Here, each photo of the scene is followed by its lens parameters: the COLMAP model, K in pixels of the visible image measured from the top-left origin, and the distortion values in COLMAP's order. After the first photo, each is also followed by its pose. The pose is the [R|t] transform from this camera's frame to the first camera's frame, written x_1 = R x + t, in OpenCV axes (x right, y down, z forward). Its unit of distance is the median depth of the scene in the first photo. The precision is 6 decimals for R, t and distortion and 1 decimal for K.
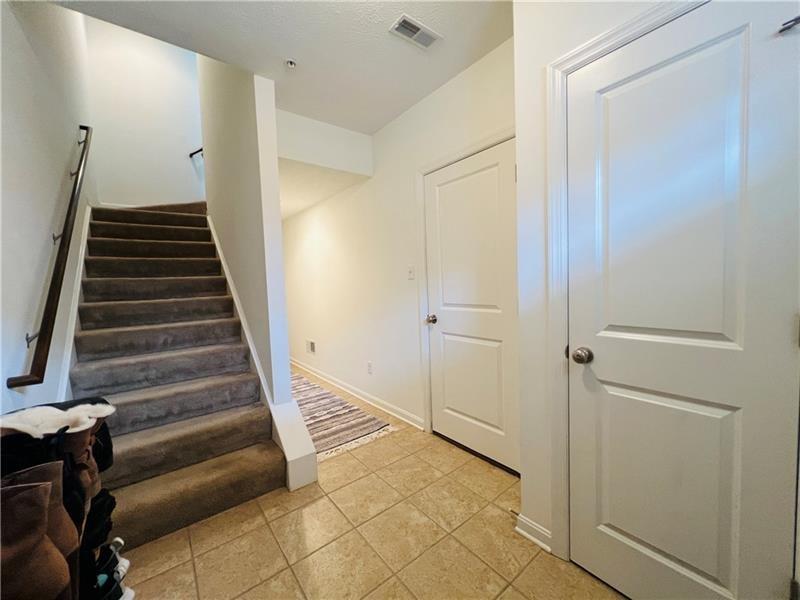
lens RADIAL K [[321.0, 0, 400.5], [0, 321.0, 300.8], [0, 0, 1]] dist [-0.002292, 0.000688]
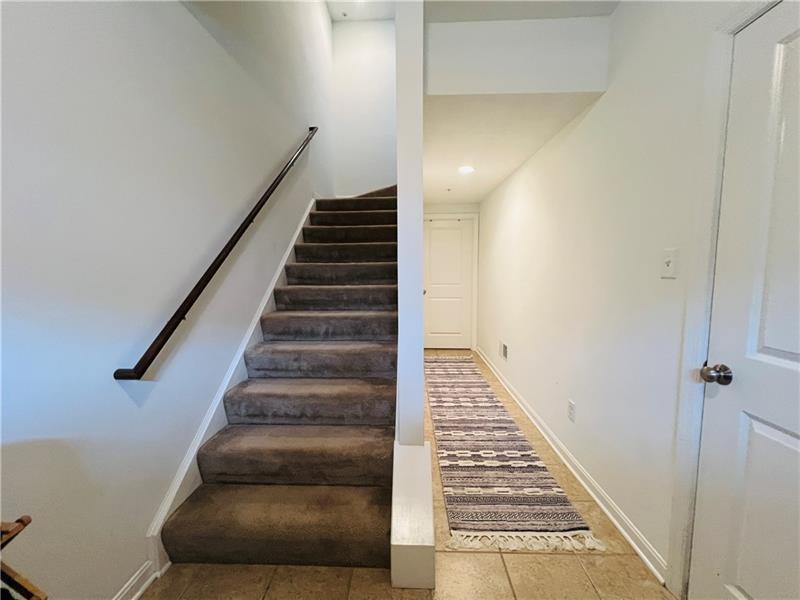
lens RADIAL K [[321.0, 0, 399.1], [0, 321.0, 299.6], [0, 0, 1]] dist [-0.002292, 0.000688]
pose [[0.763344, 0.093686, -0.639162, 0.037495], [-0.057679, 0.995360, 0.077010, -0.051712], [0.643412, -0.021919, 0.765206, 0.387835]]
